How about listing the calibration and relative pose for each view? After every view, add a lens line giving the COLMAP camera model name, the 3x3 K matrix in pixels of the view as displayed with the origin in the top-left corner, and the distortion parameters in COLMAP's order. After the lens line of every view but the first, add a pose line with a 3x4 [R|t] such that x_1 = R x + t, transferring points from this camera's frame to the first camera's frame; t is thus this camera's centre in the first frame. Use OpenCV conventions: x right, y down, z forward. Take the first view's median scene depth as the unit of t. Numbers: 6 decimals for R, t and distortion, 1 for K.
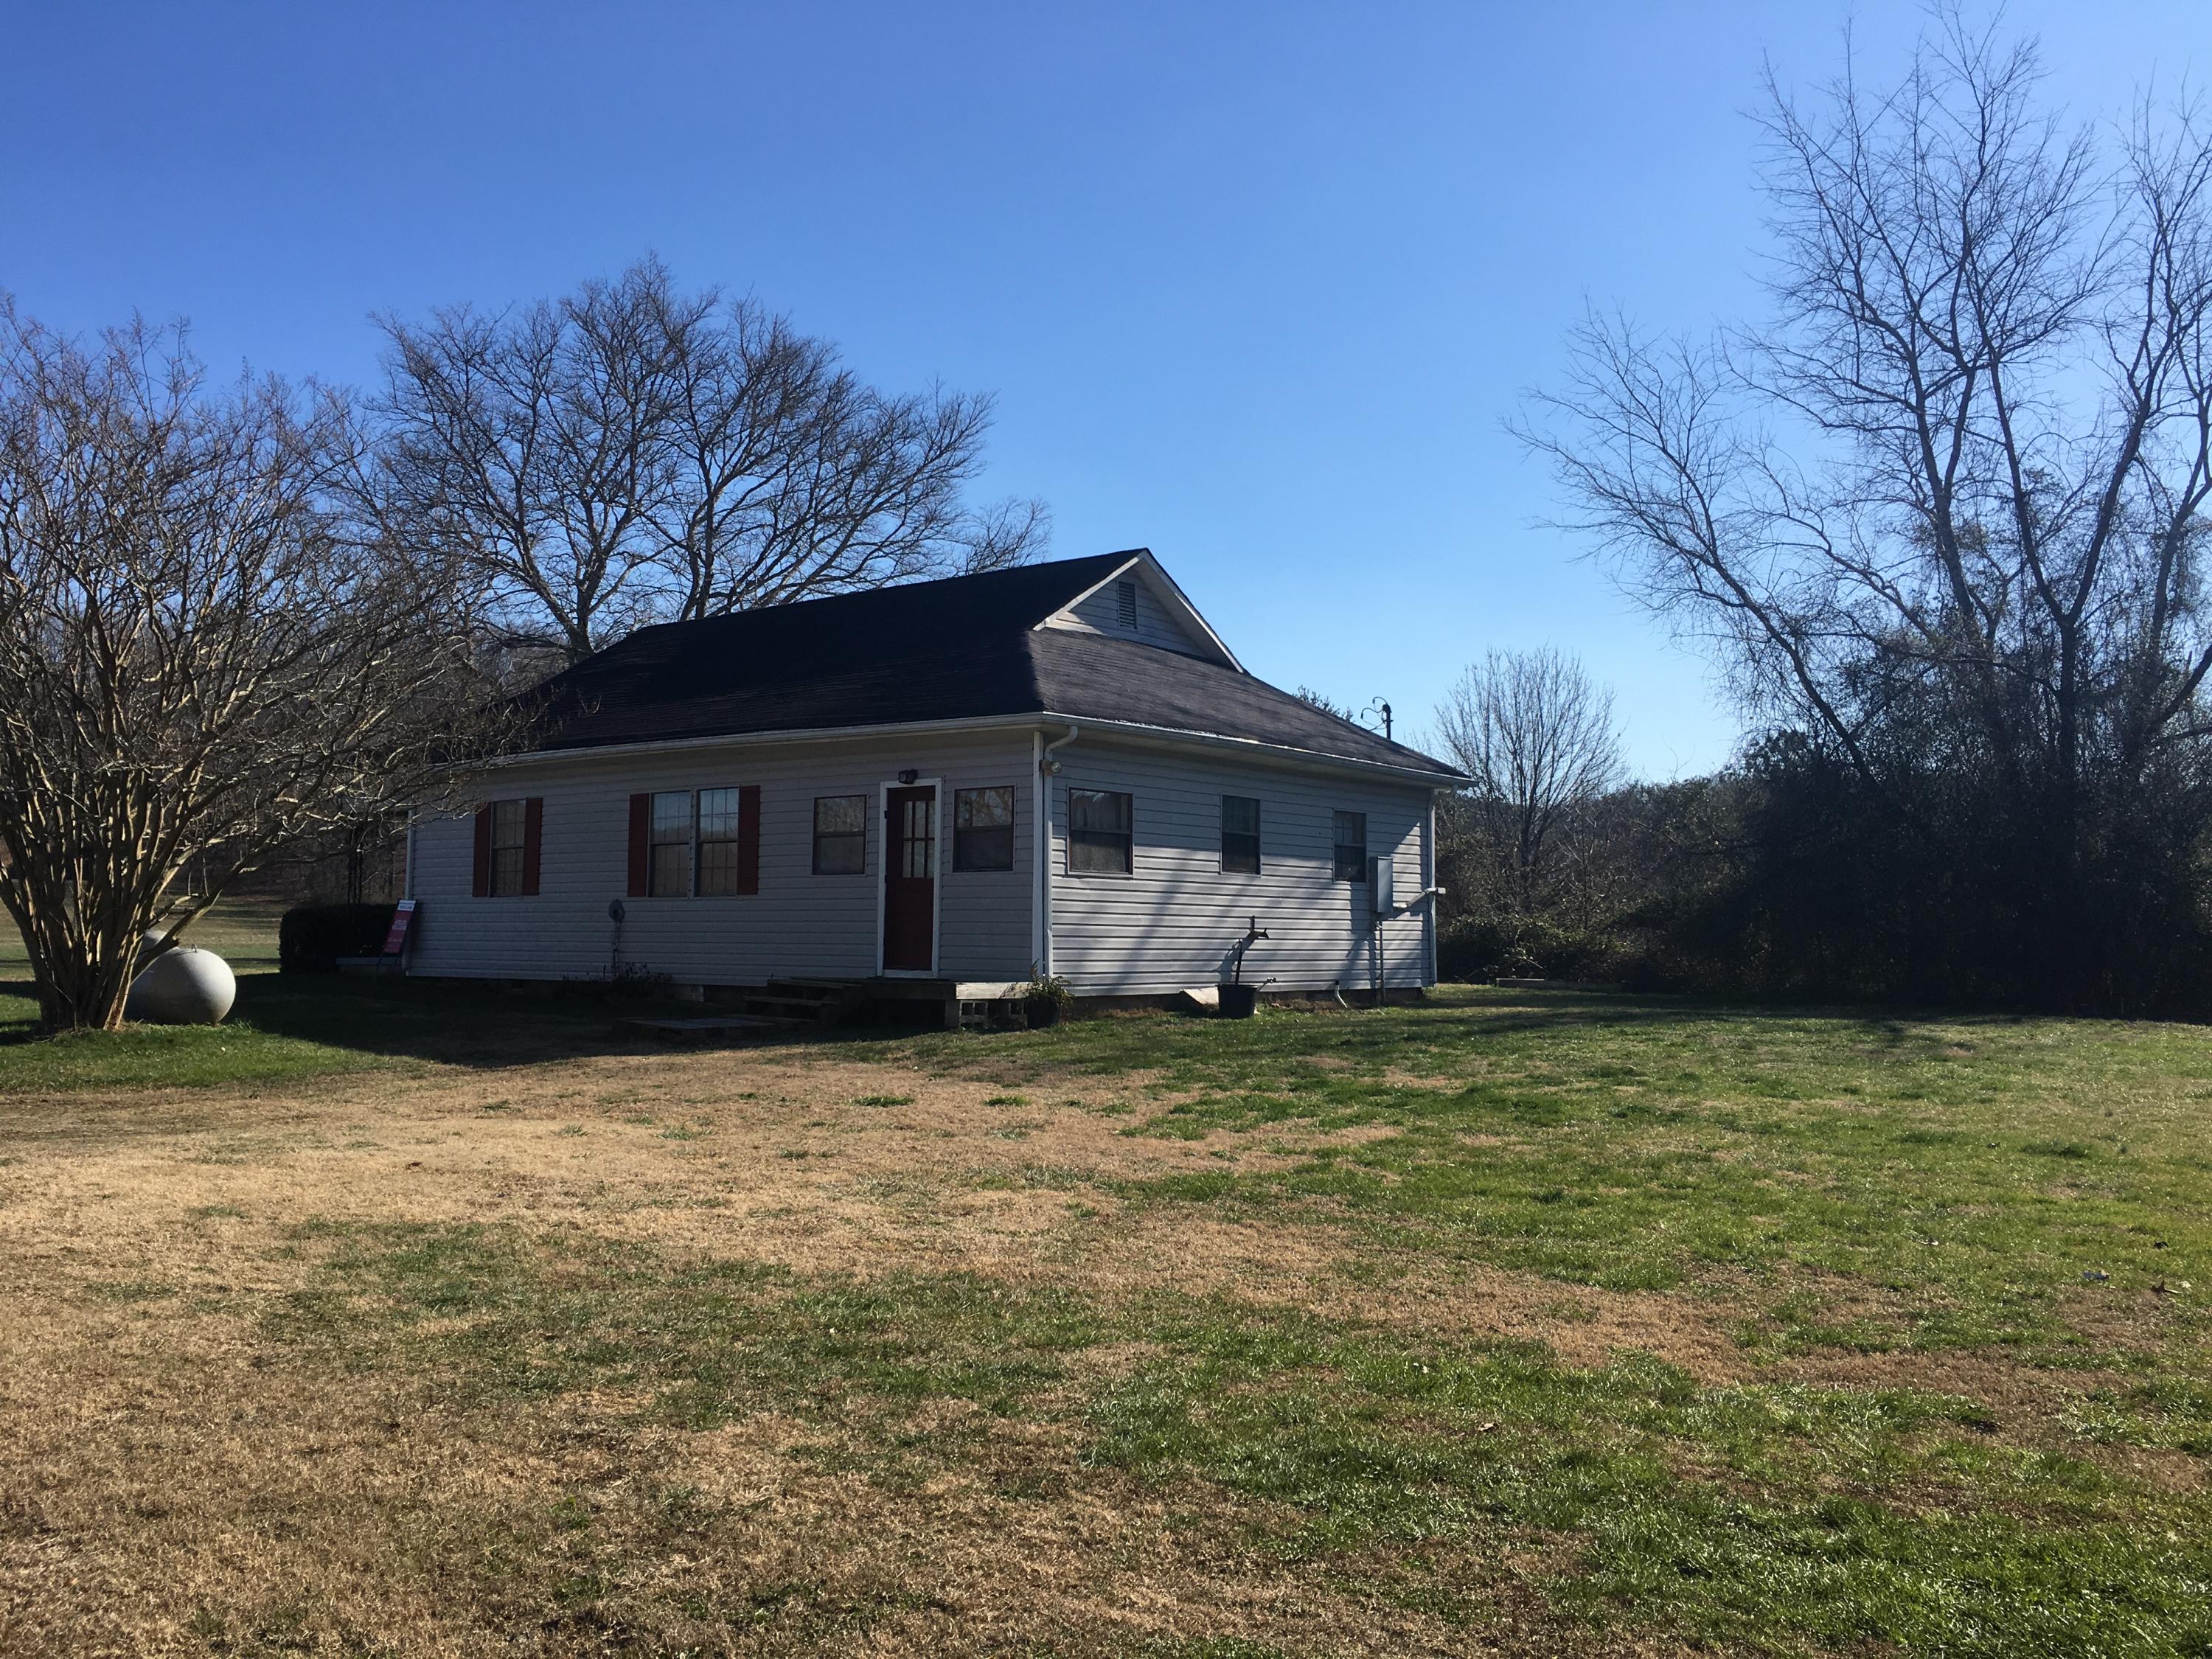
lens RADIAL K [[1921.5, 0, 1116.4], [0, 1921.5, 816.5], [0, 0, 1]] dist [0.105272, -0.025451]
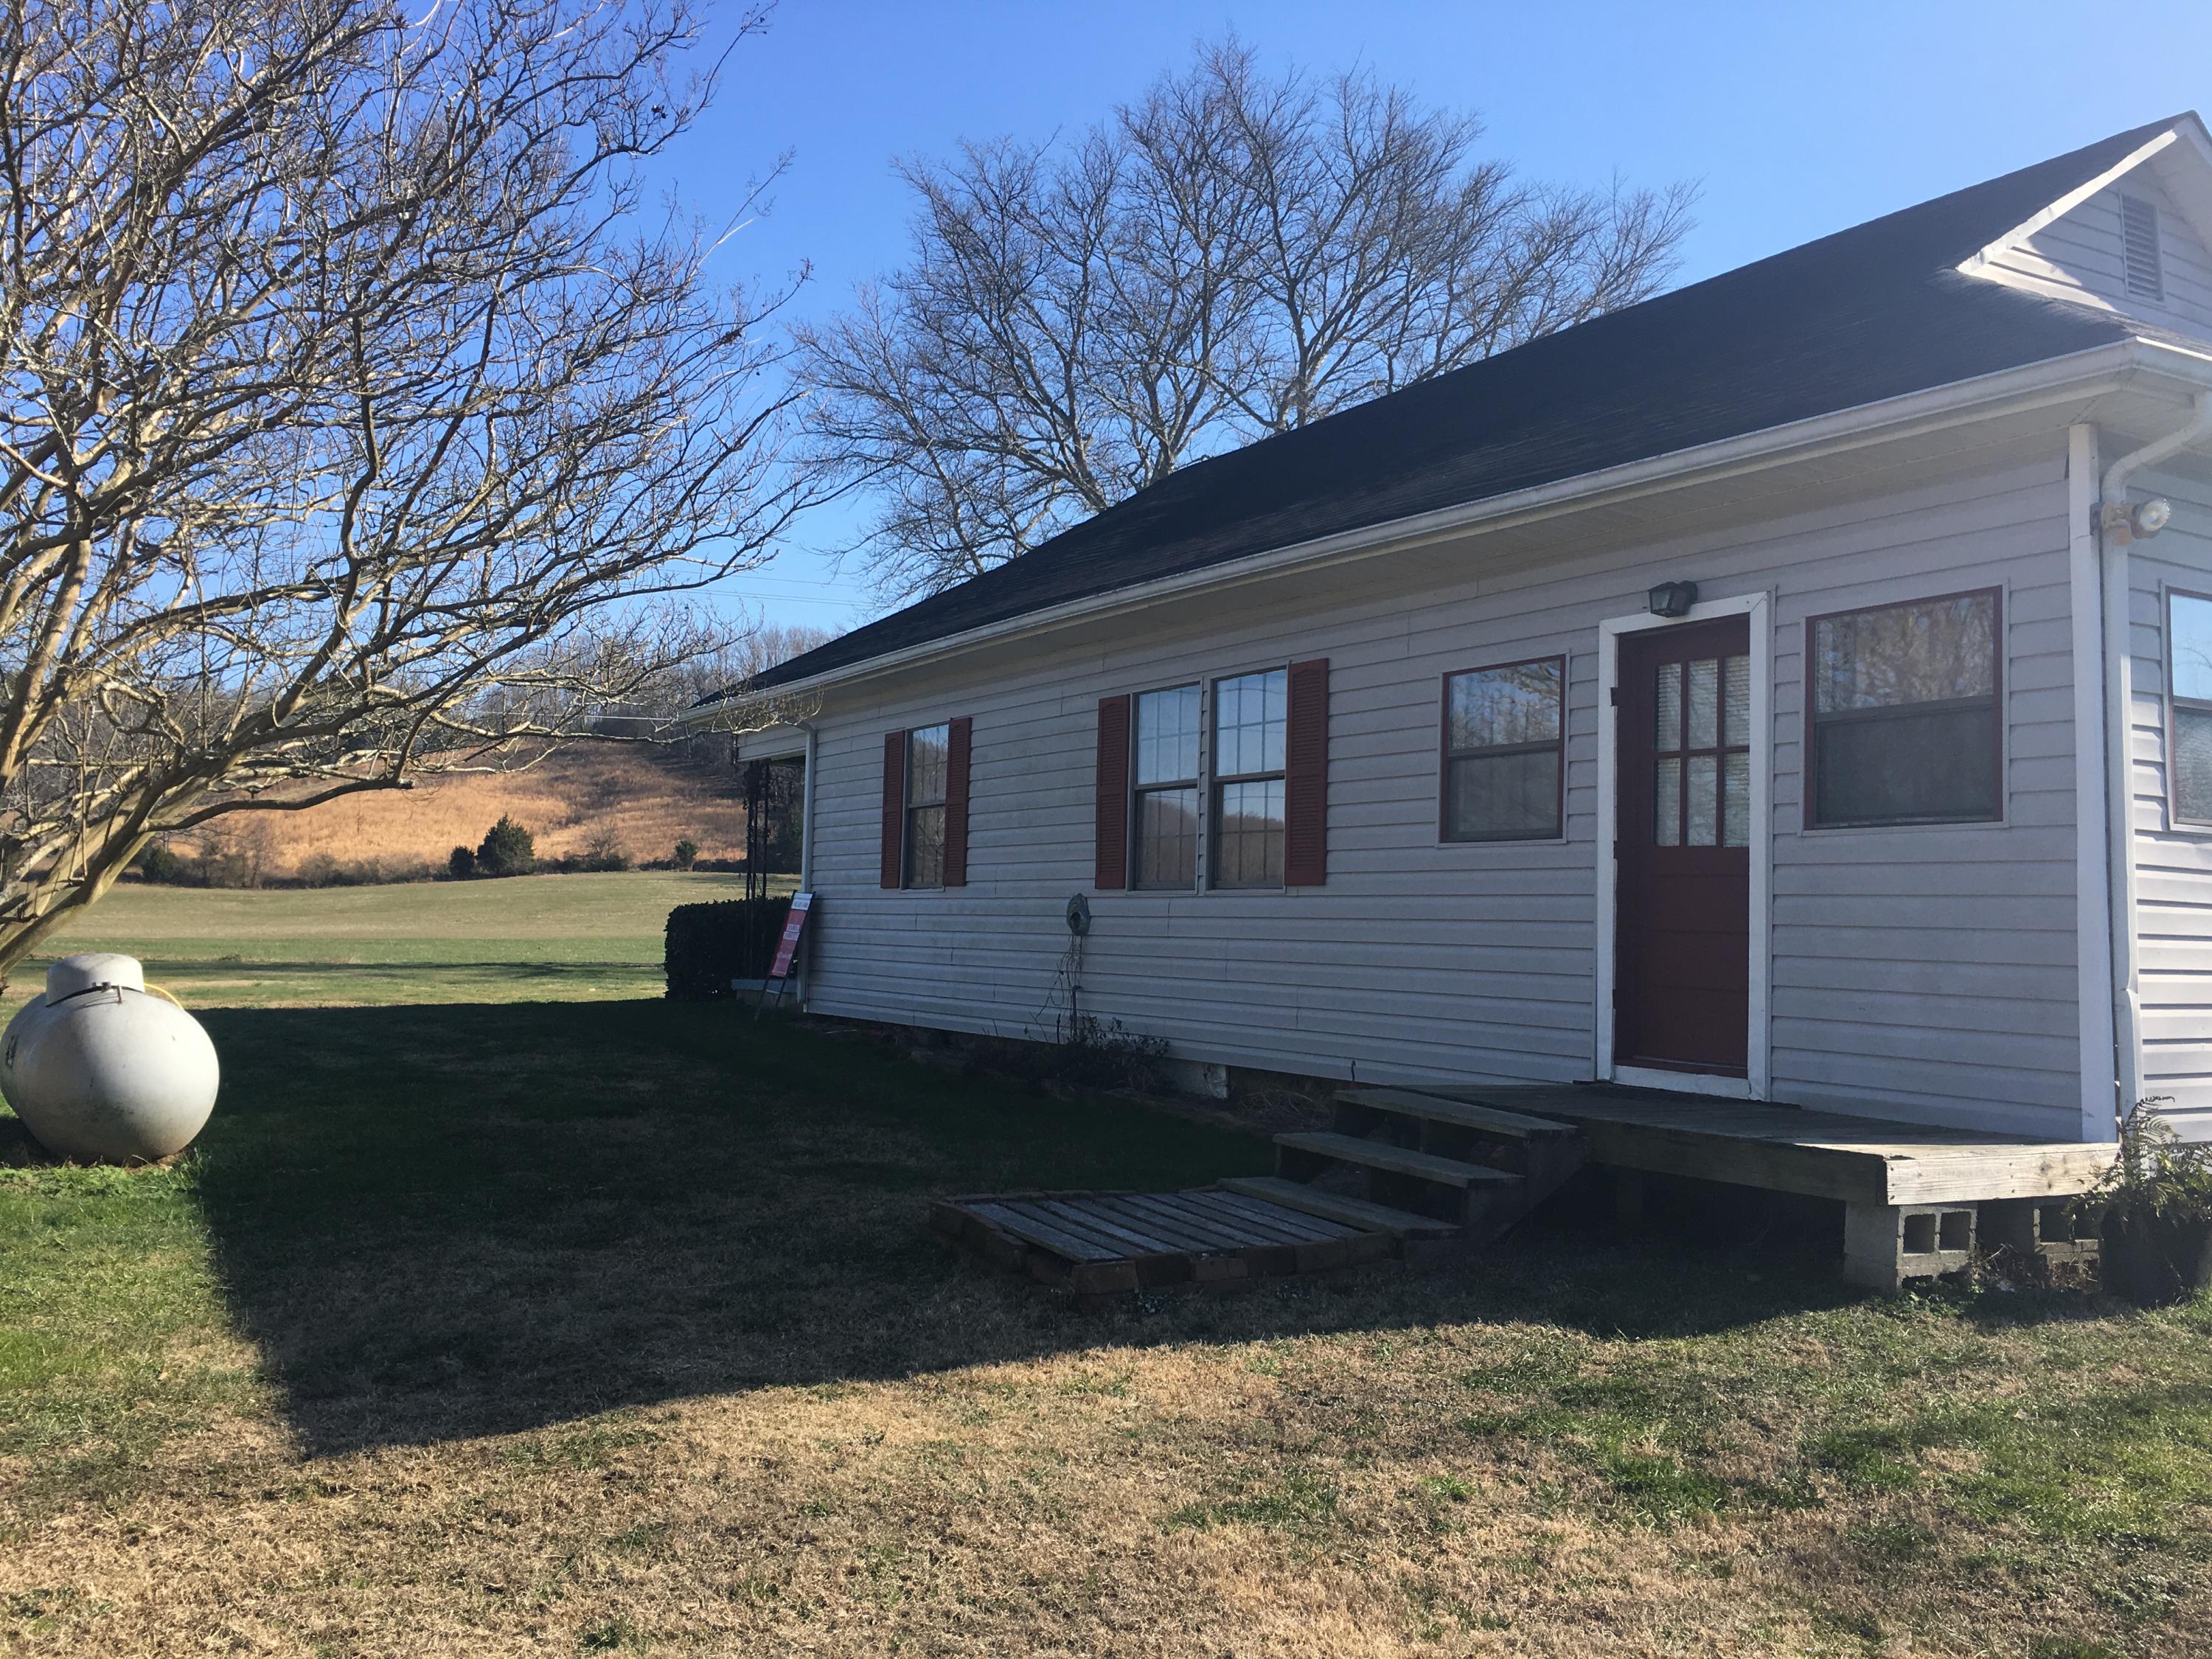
lens RADIAL K [[1921.5, 0, 1108.7], [0, 1921.5, 840.3], [0, 0, 1]] dist [0.105272, -0.025451]
pose [[0.946810, -0.007235, -0.321711, -0.081671], [0.012373, 0.999826, 0.013930, 0.021364], [0.321554, -0.017169, 0.946735, 0.518627]]
